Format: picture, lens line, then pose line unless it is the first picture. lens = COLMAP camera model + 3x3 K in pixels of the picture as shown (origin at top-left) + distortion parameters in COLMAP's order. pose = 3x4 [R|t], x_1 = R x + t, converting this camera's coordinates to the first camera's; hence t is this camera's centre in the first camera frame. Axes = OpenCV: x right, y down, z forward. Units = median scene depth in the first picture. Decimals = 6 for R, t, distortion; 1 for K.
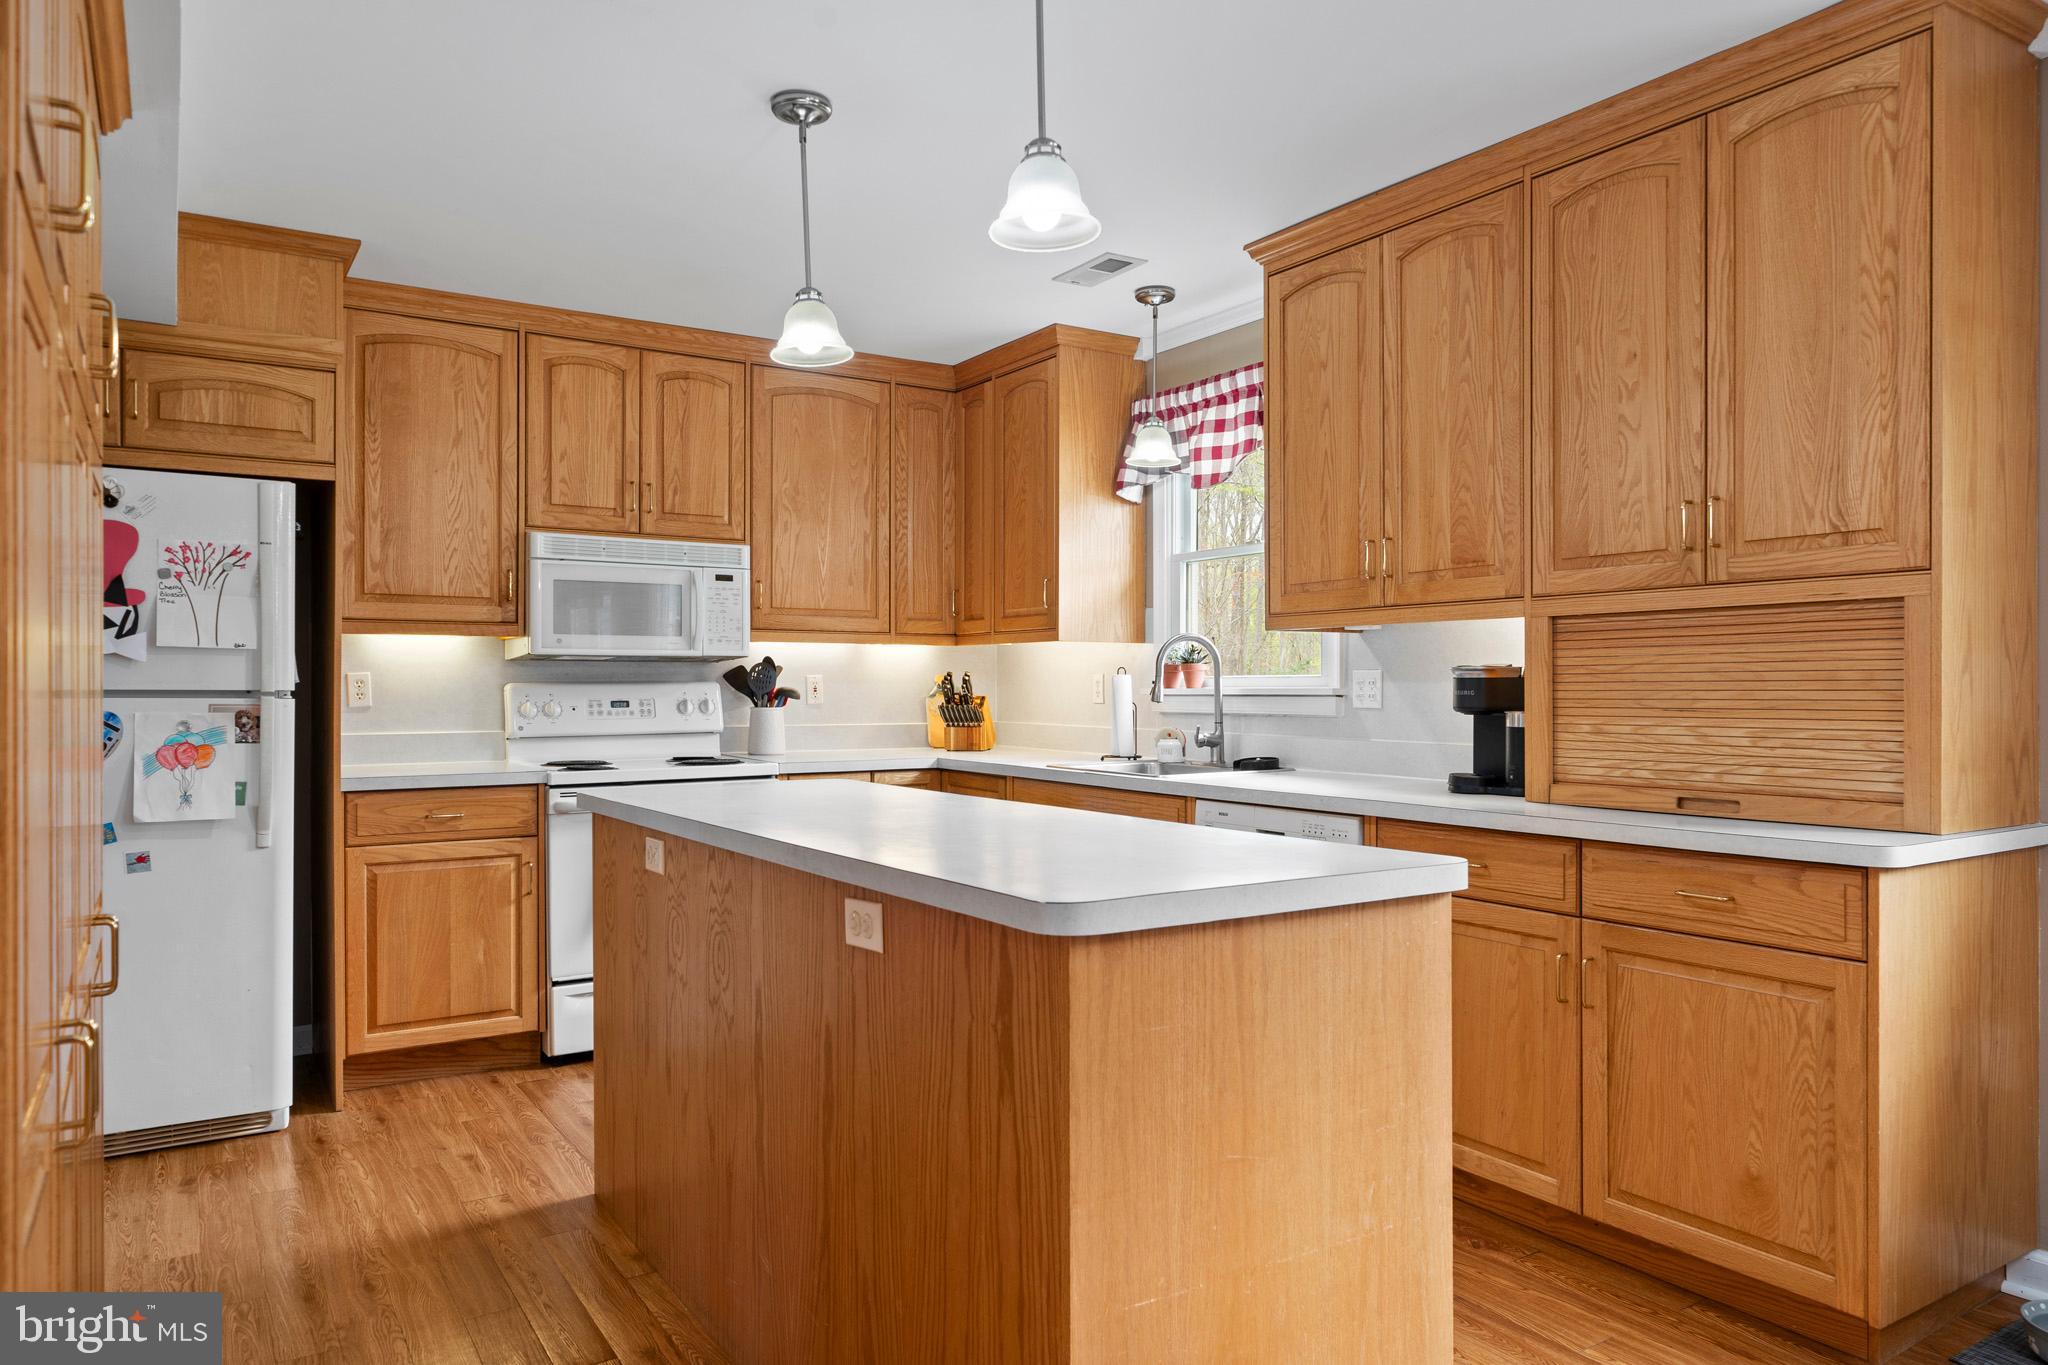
lens RADIAL K [[1319.5, 0, 1030.9], [0, 1319.5, 681.4], [0, 0, 1]] dist [0.018523, -0.000872]
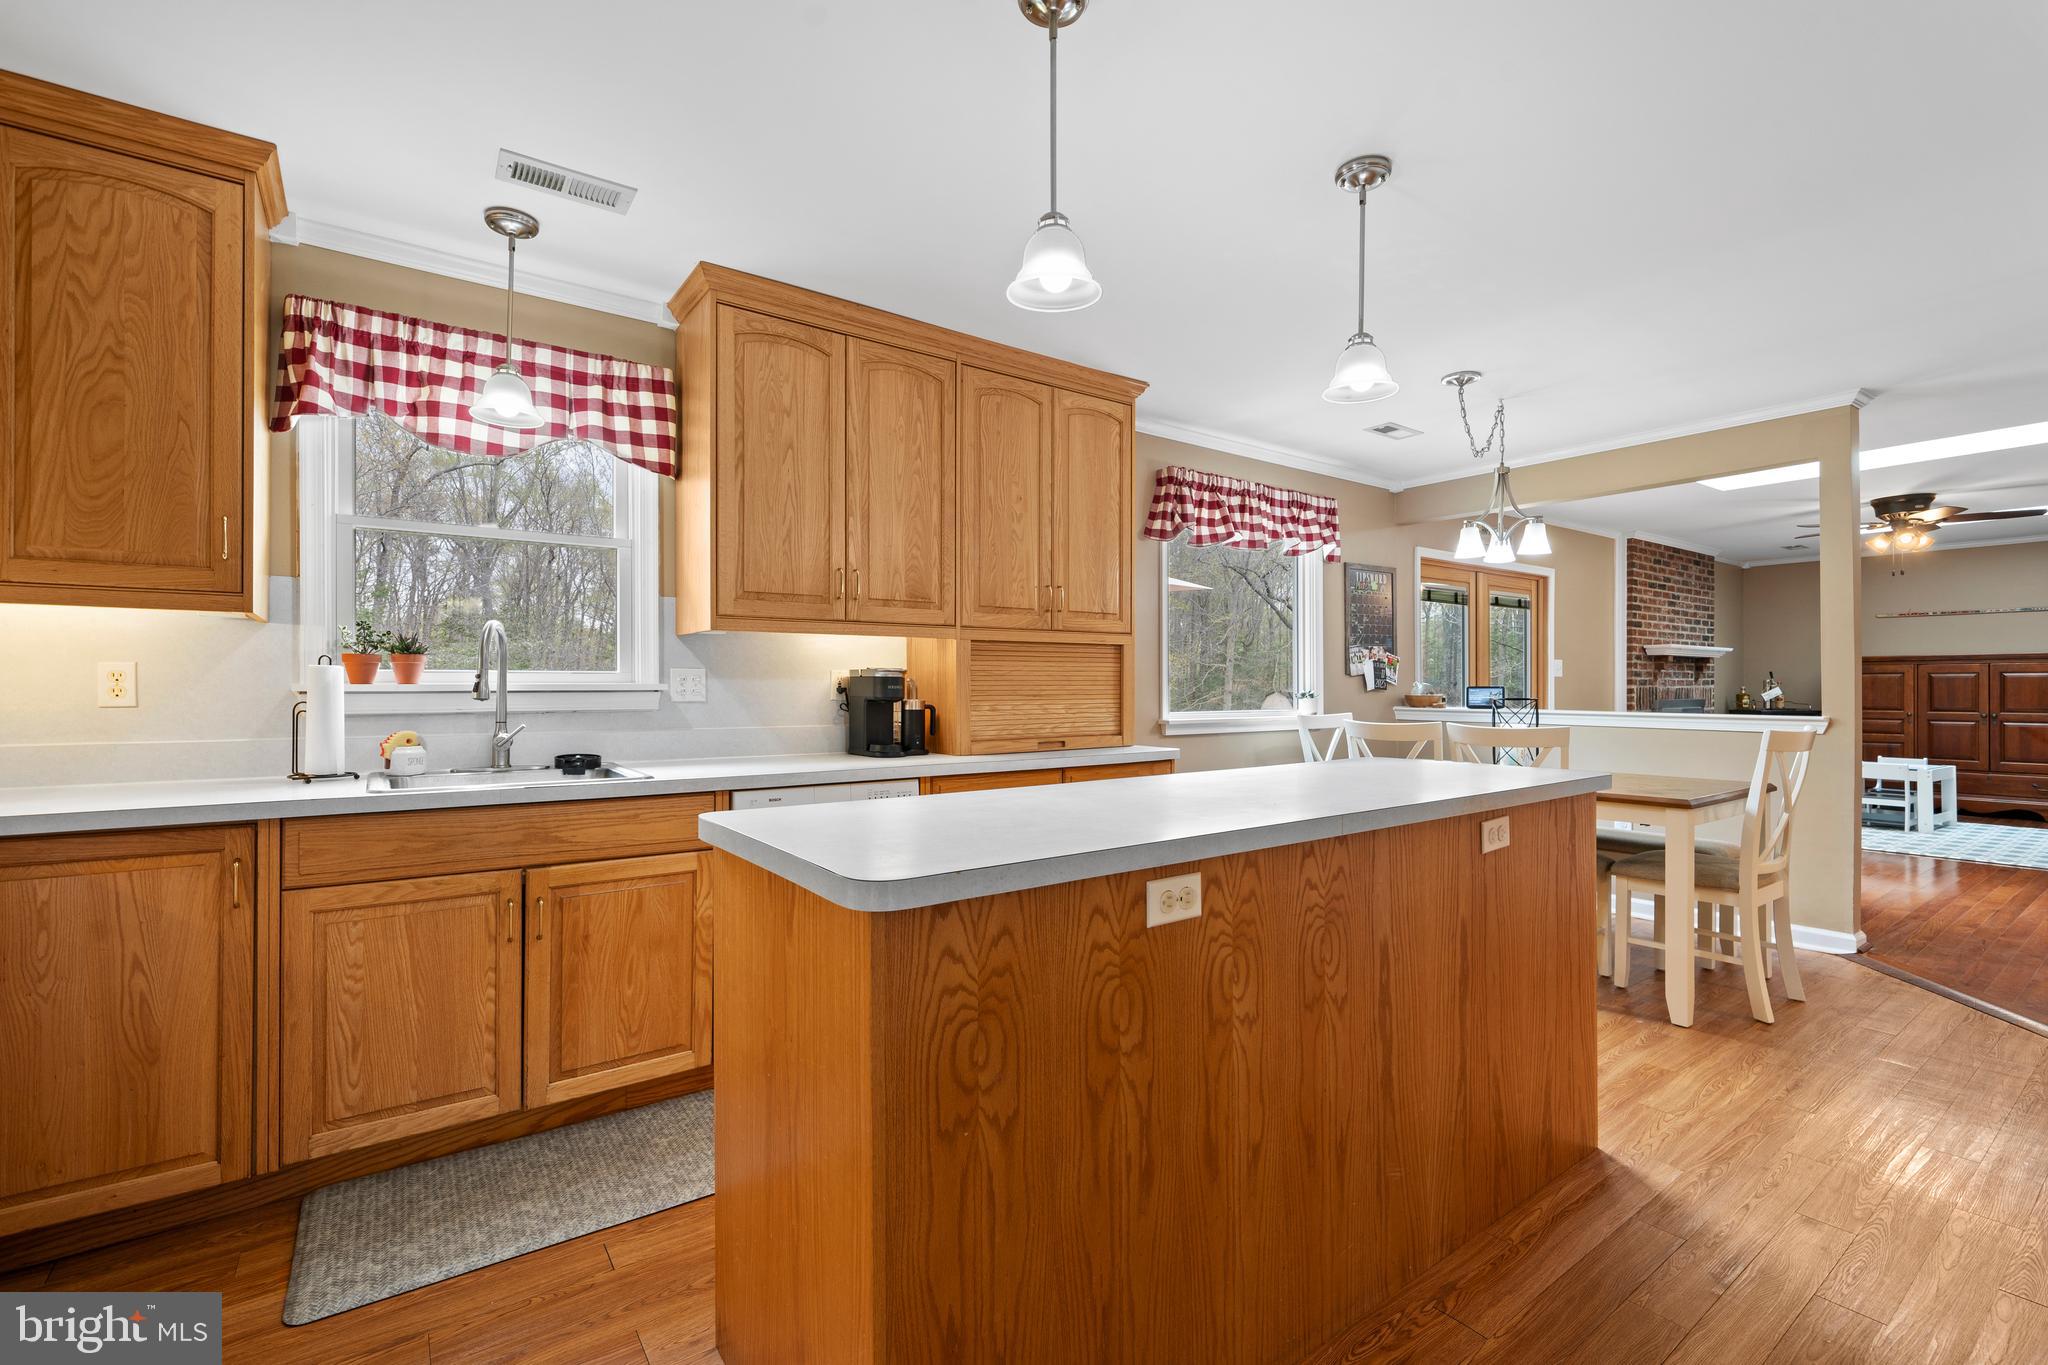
lens RADIAL K [[886.4, 0, 1021.1], [0, 886.4, 686.2], [0, 0, 1]] dist [0.000468, -0.000461]
pose [[-0.041945, 0.004135, 0.999111, -0.528954], [-0.001436, 0.999990, -0.004199, 0.009274], [-0.999119, -0.001611, -0.041939, 0.748699]]
